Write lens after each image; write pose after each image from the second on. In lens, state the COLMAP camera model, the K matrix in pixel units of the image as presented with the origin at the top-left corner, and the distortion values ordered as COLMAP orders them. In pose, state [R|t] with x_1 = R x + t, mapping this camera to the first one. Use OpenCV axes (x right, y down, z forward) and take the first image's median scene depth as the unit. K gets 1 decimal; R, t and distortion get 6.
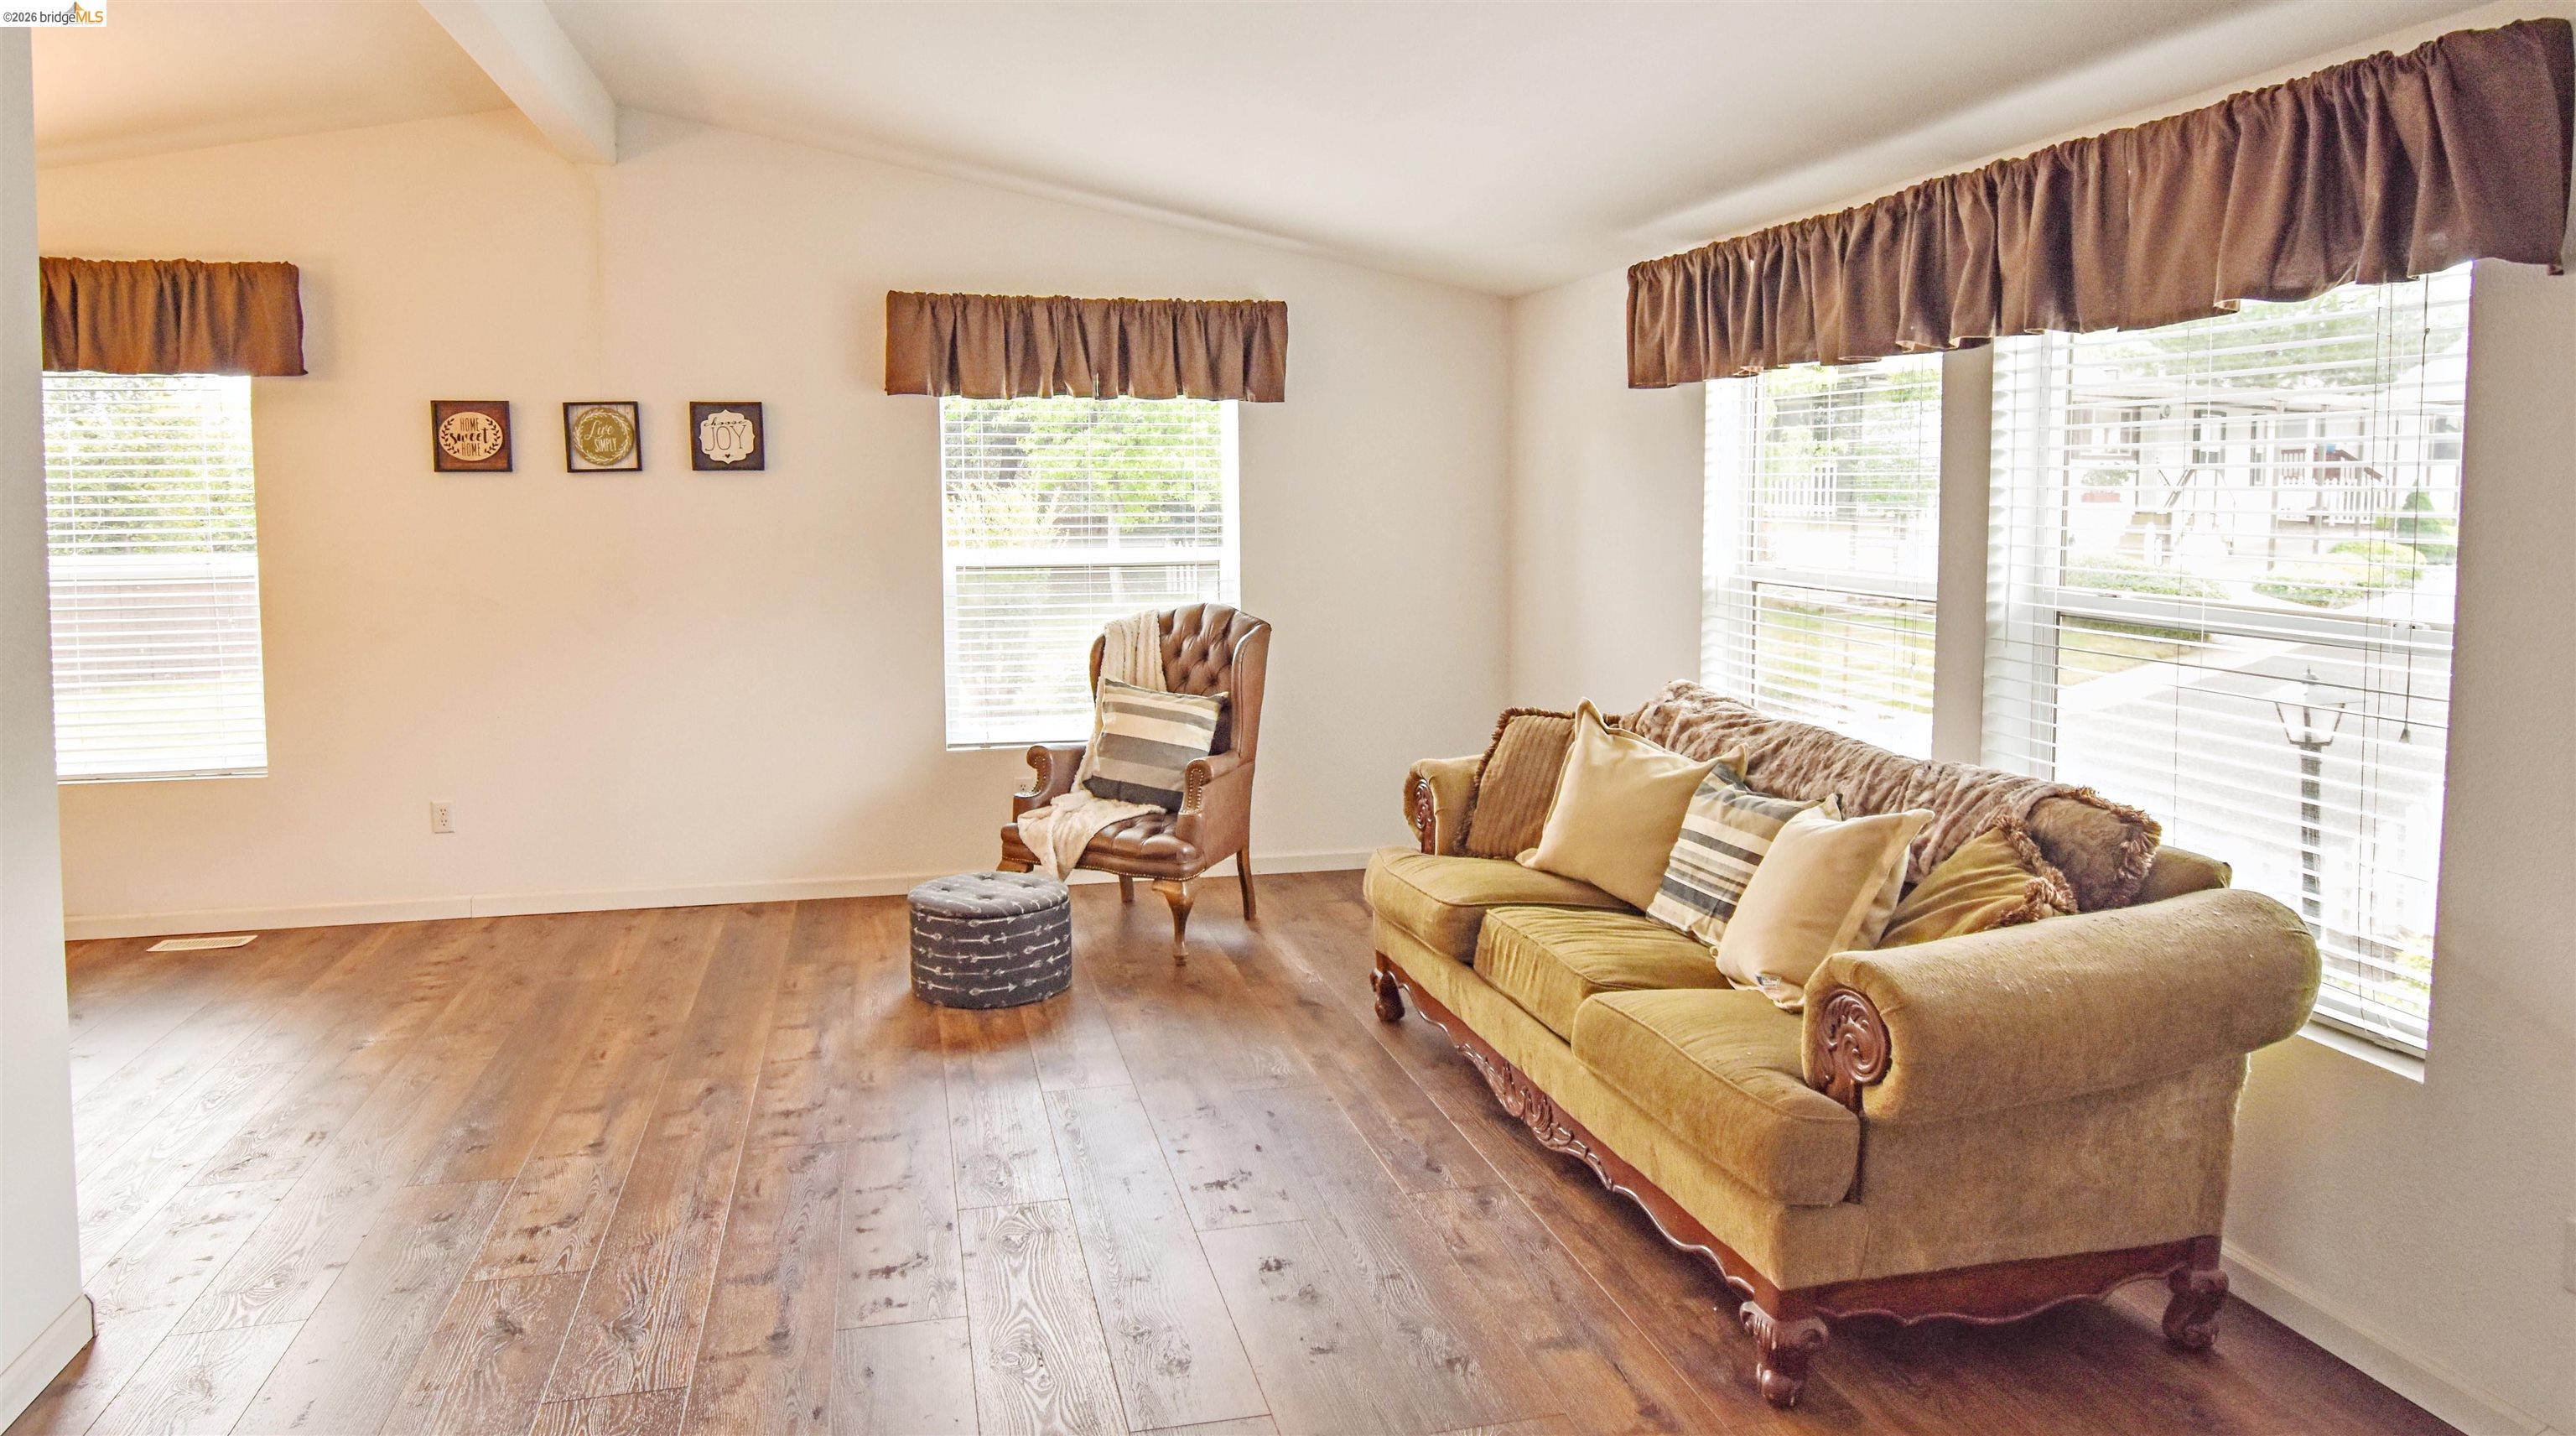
lens RADIAL K [[1620.3, 0, 1286.8], [0, 1620.3, 649.5], [0, 0, 1]] dist [-0.003376, -0.001602]
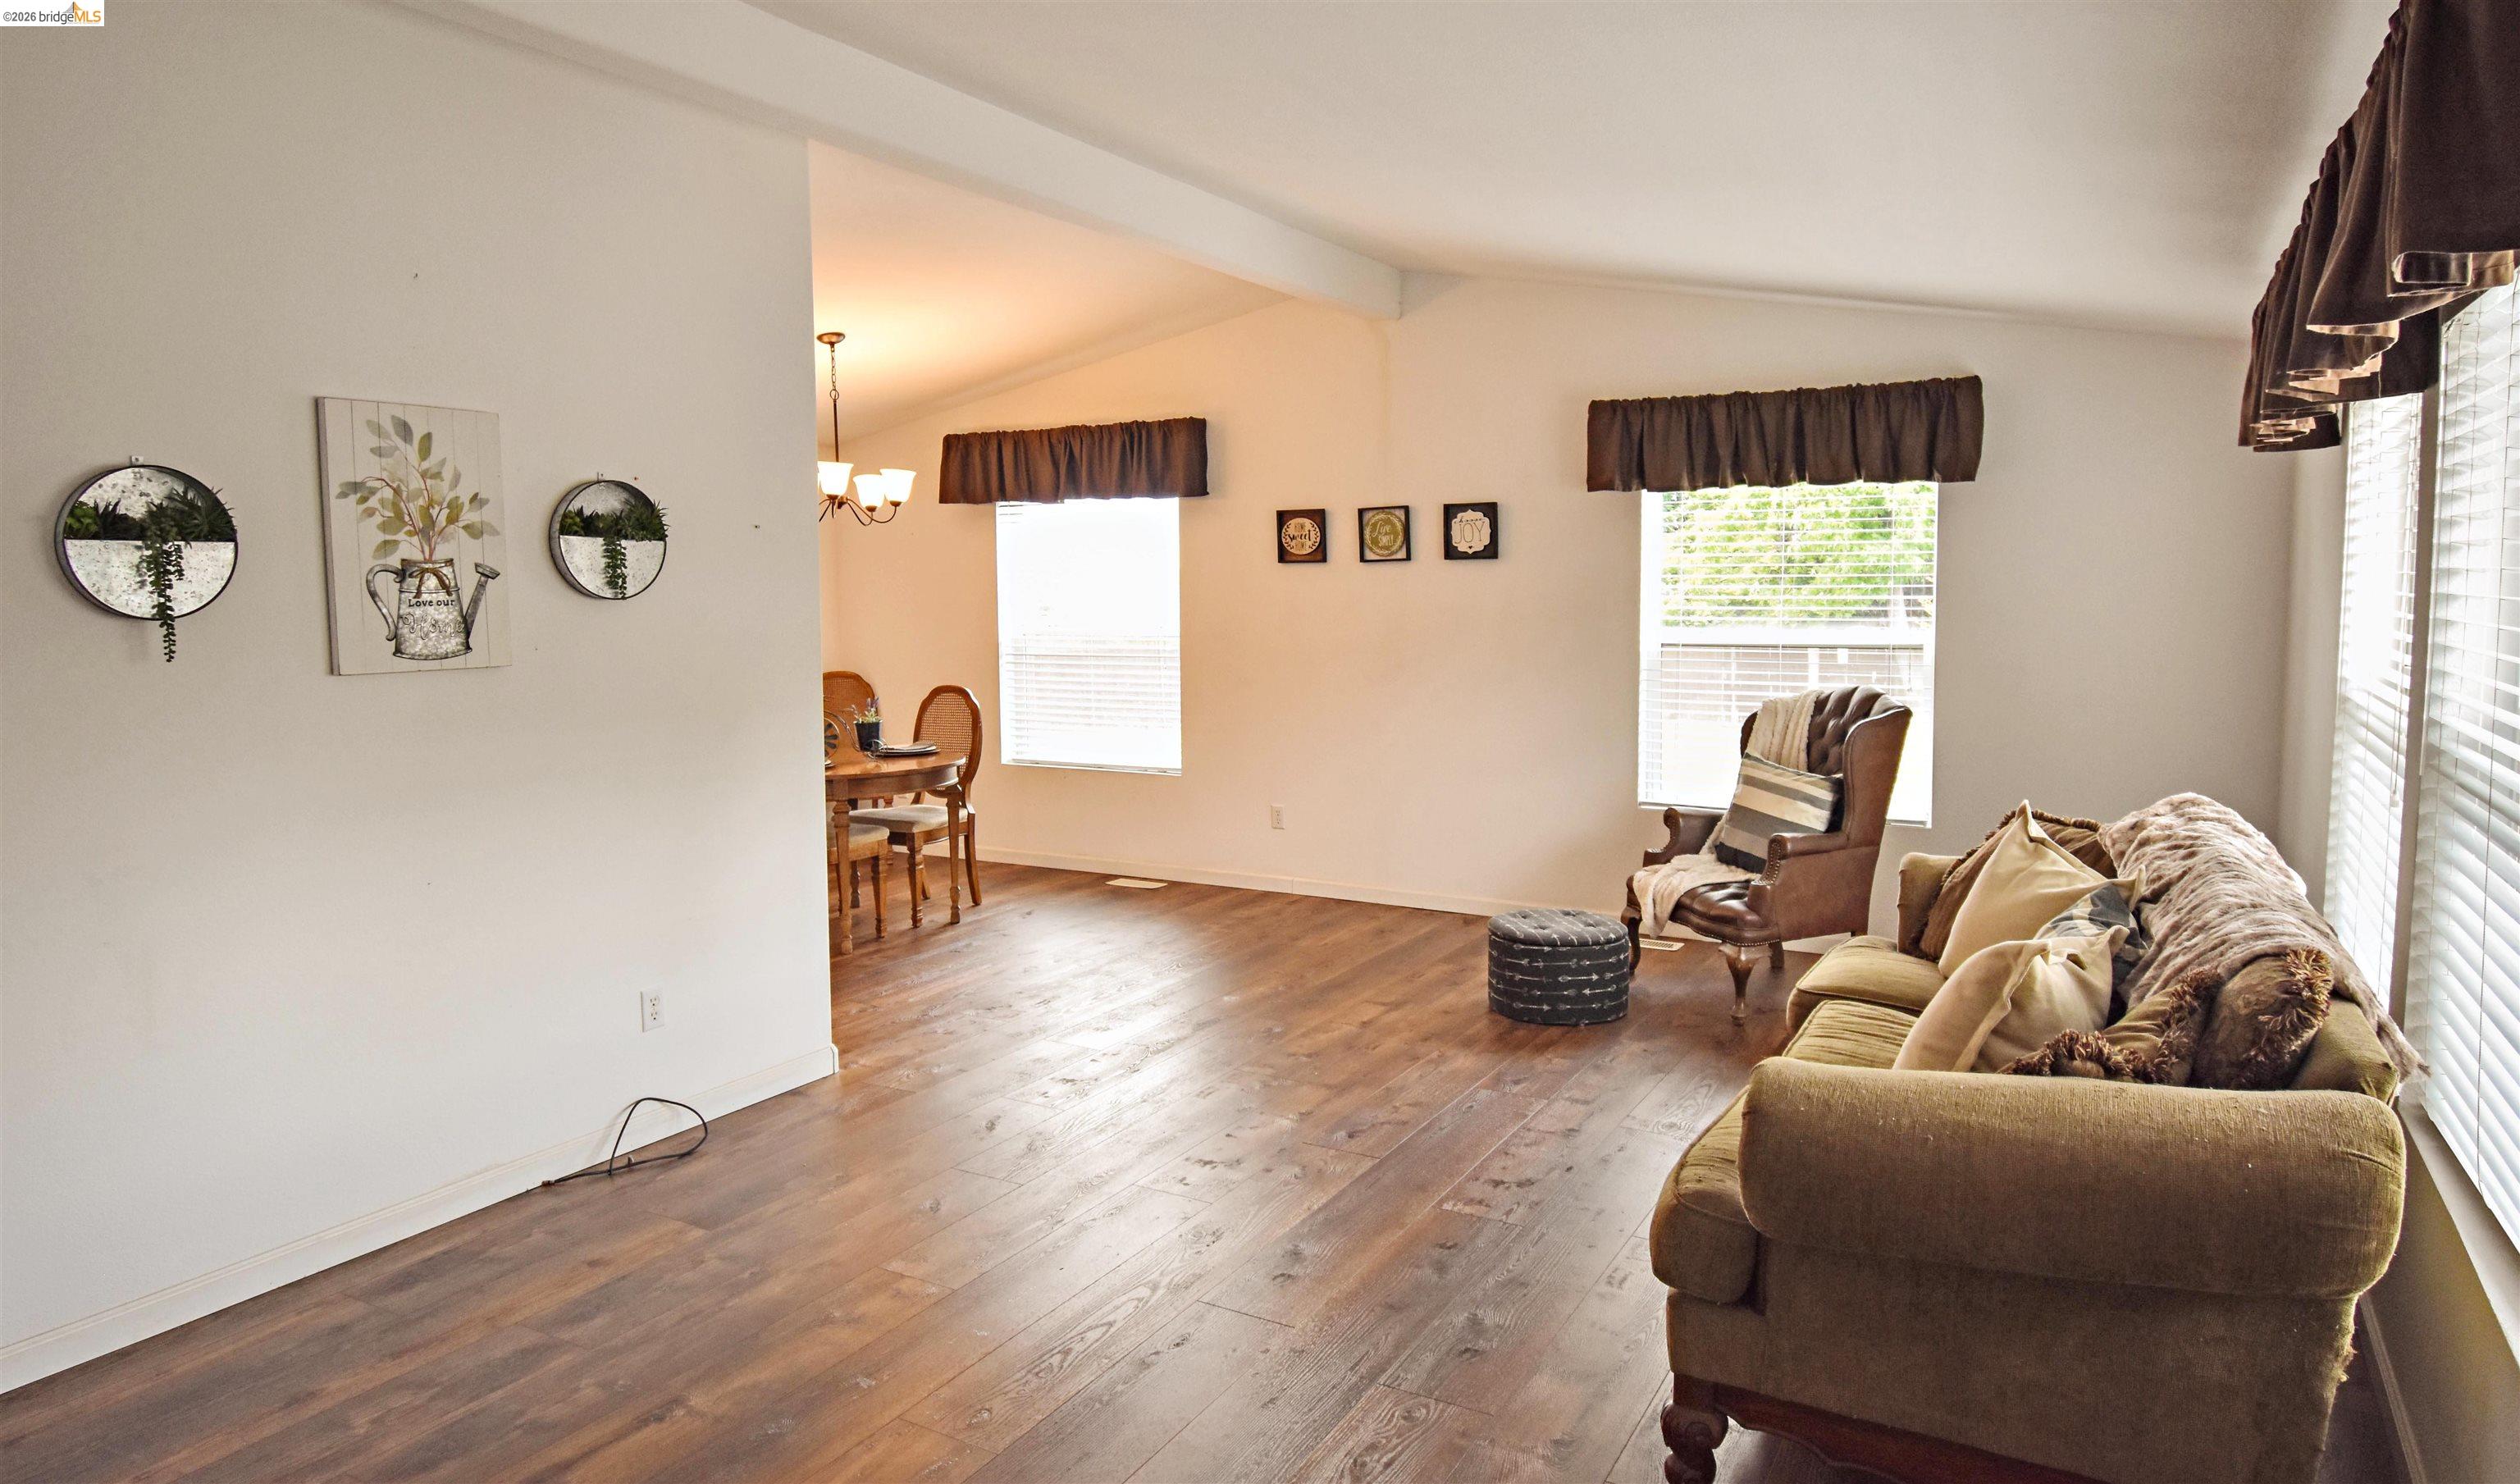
lens RADIAL K [[1525.2, 0, 1260.0], [0, 1525.2, 742.0], [0, 0, 1]] dist [-0.000070, 0.000108]
pose [[0.725975, 0.070550, -0.684093, 0.341879], [-0.060858, 0.997412, 0.038278, -0.007576], [0.685023, 0.013843, 0.728390, 0.056050]]
